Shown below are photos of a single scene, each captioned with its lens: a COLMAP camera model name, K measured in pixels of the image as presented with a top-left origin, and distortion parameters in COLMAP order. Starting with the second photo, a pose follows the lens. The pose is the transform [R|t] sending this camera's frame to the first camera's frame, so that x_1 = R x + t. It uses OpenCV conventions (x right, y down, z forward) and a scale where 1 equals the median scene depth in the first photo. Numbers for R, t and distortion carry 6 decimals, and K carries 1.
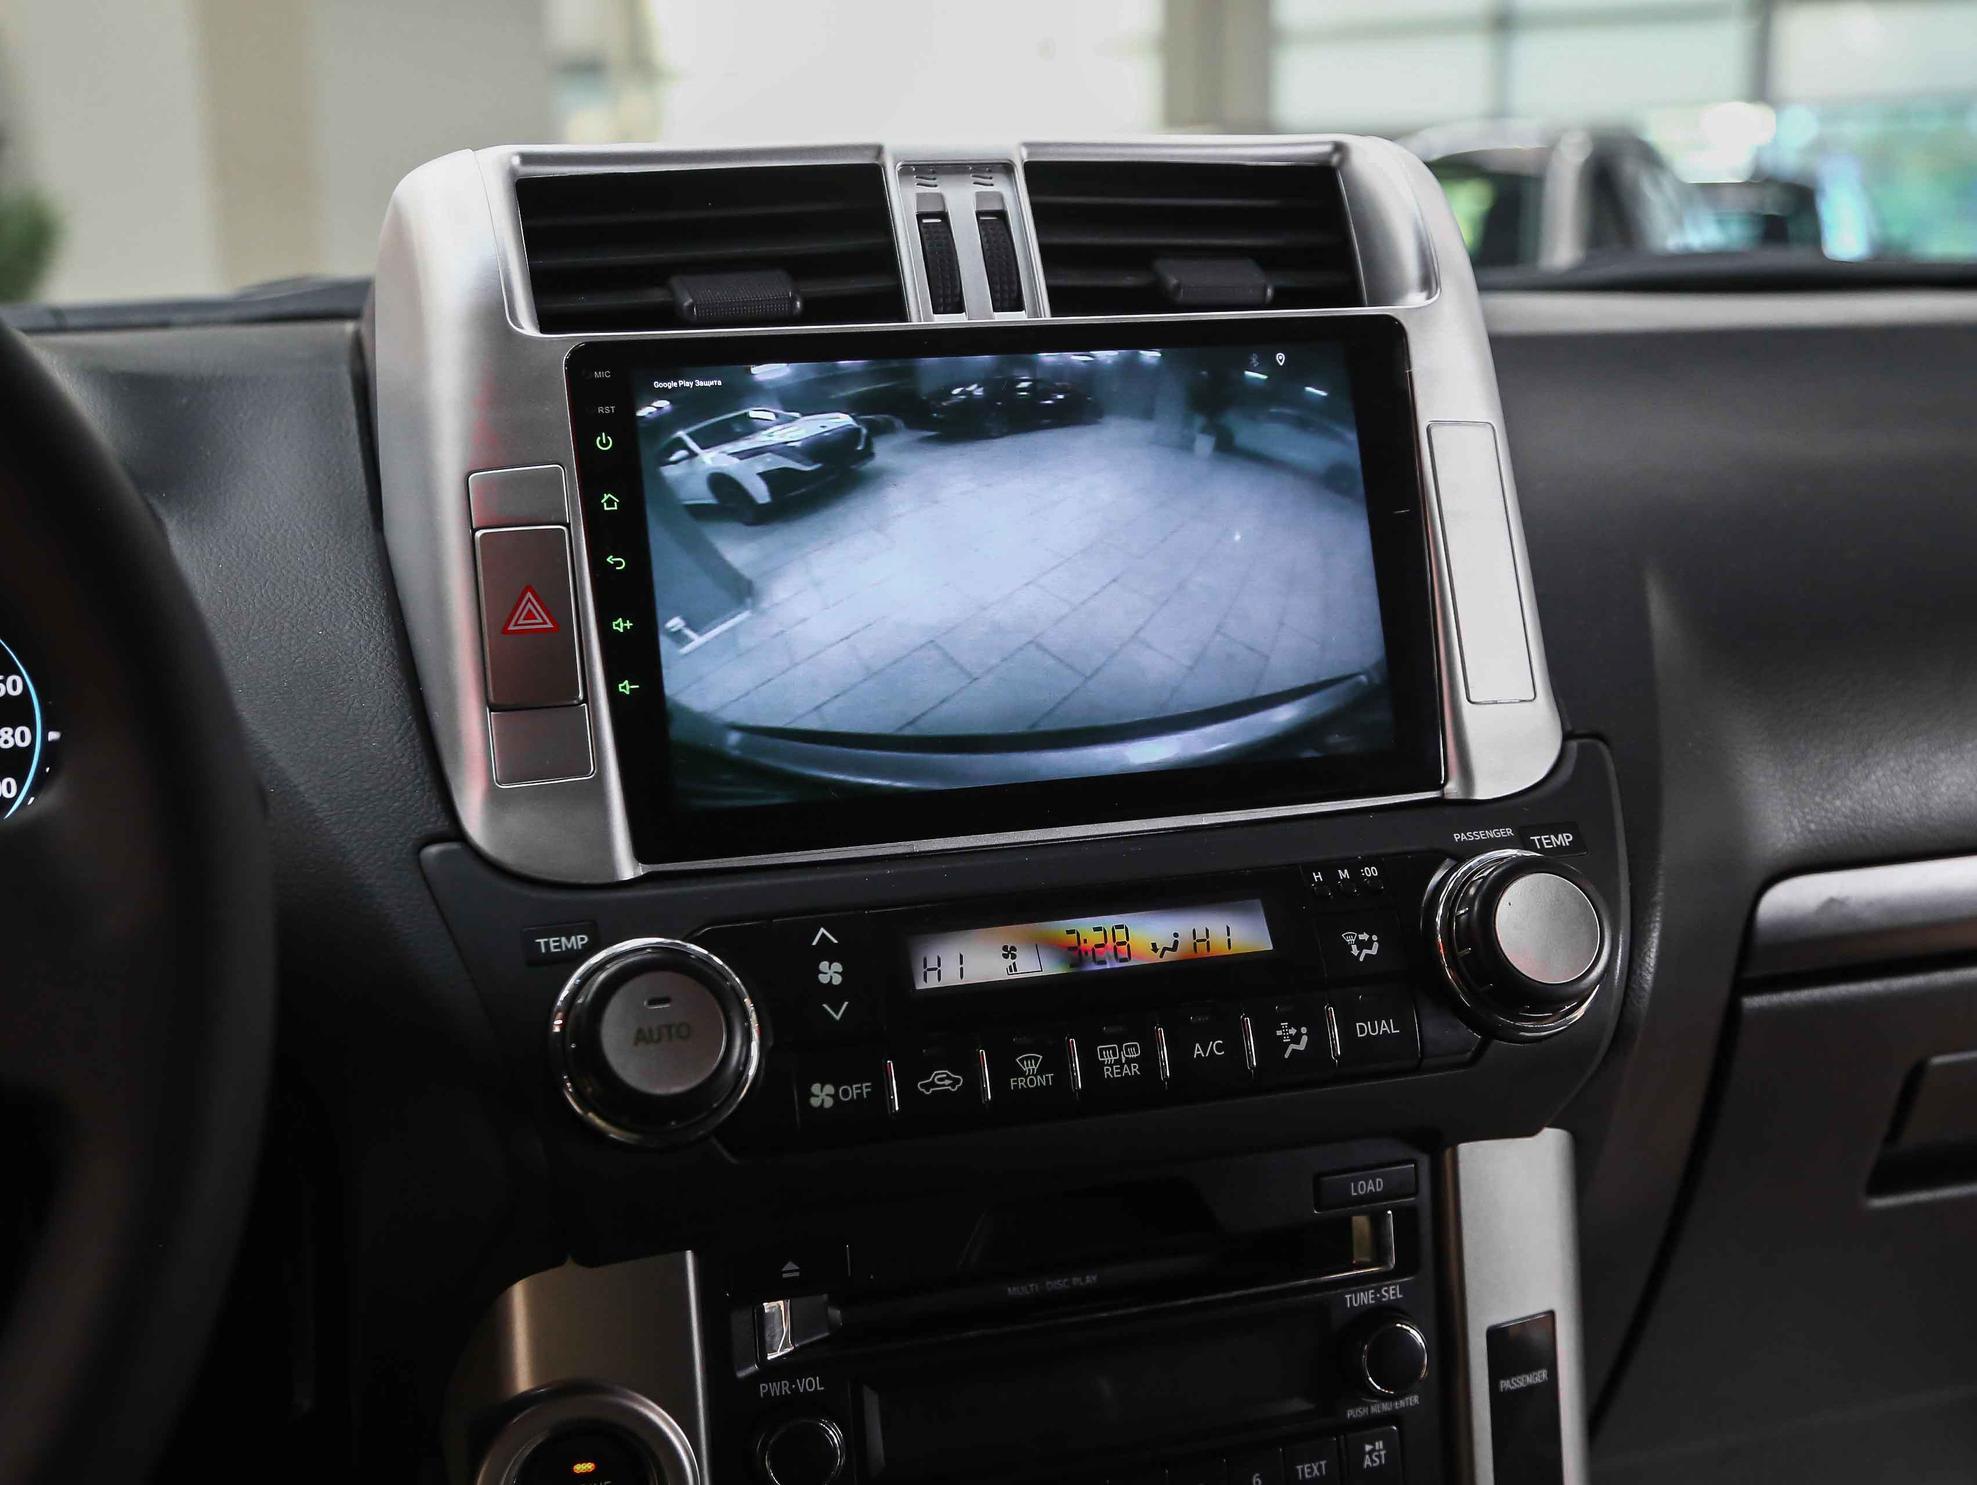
lens RADIAL K [[2333.4, 0, 988.5], [0, 2333.4, 742.5], [0, 0, 1]] dist [0.140674, 0.007210]
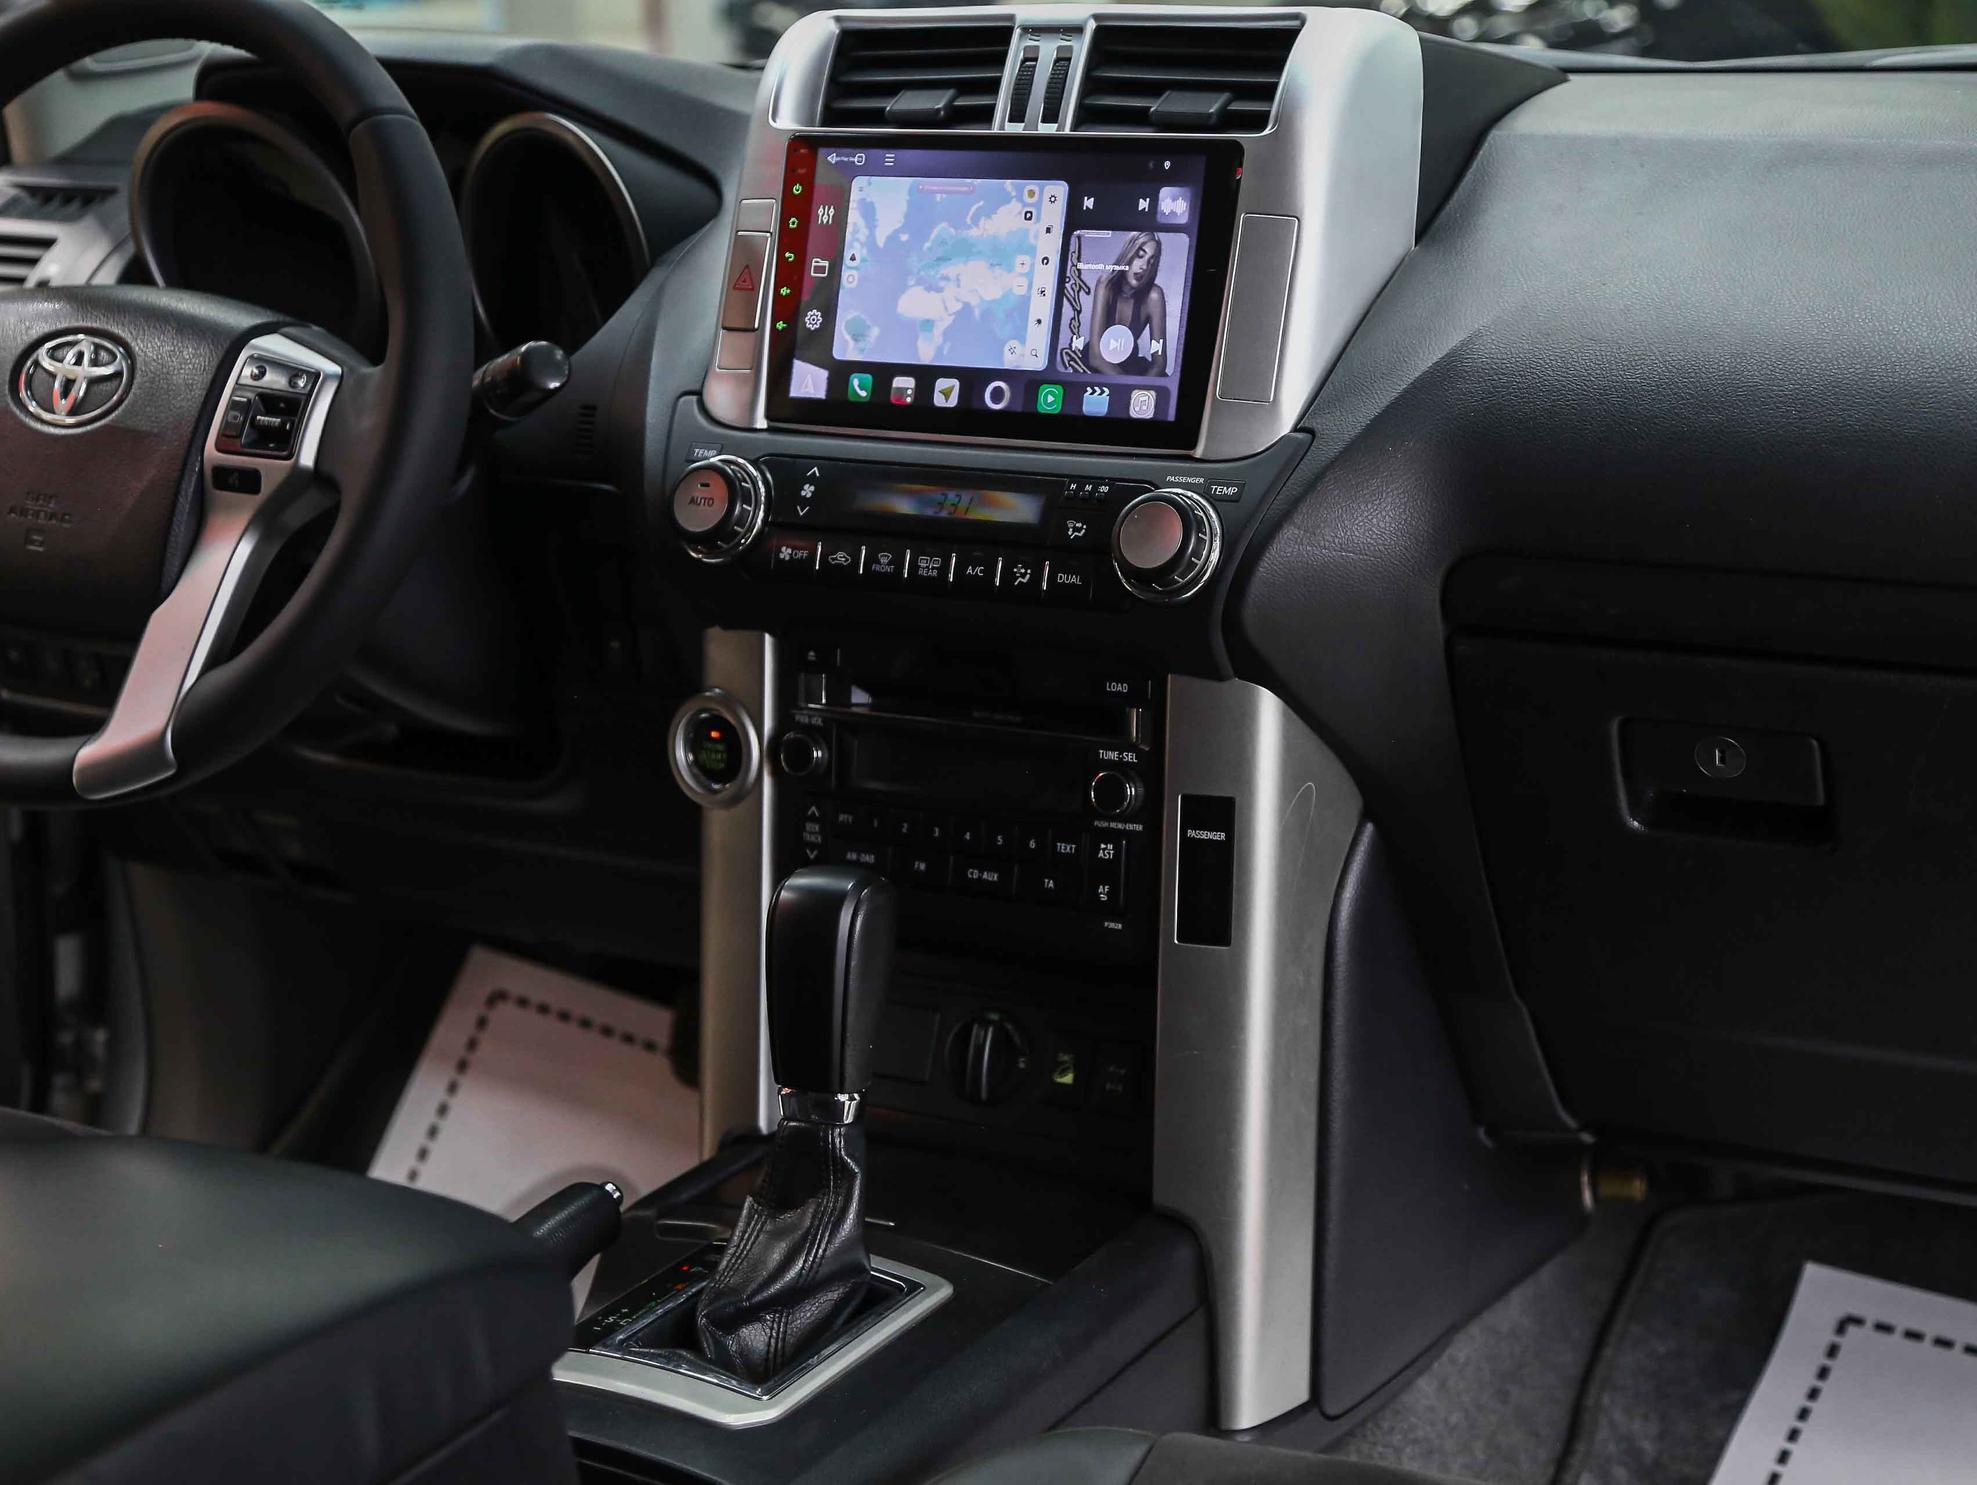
lens RADIAL K [[3427.1, 0, 988.5], [0, 3427.1, 742.5], [0, 0, 1]] dist [0.184321, -0.106357]
pose [[0.678602, 0.189674, -0.709594, 1.868002], [-0.126498, 0.981827, 0.141469, -0.101025], [0.723532, -0.006239, 0.690263, -0.720573]]
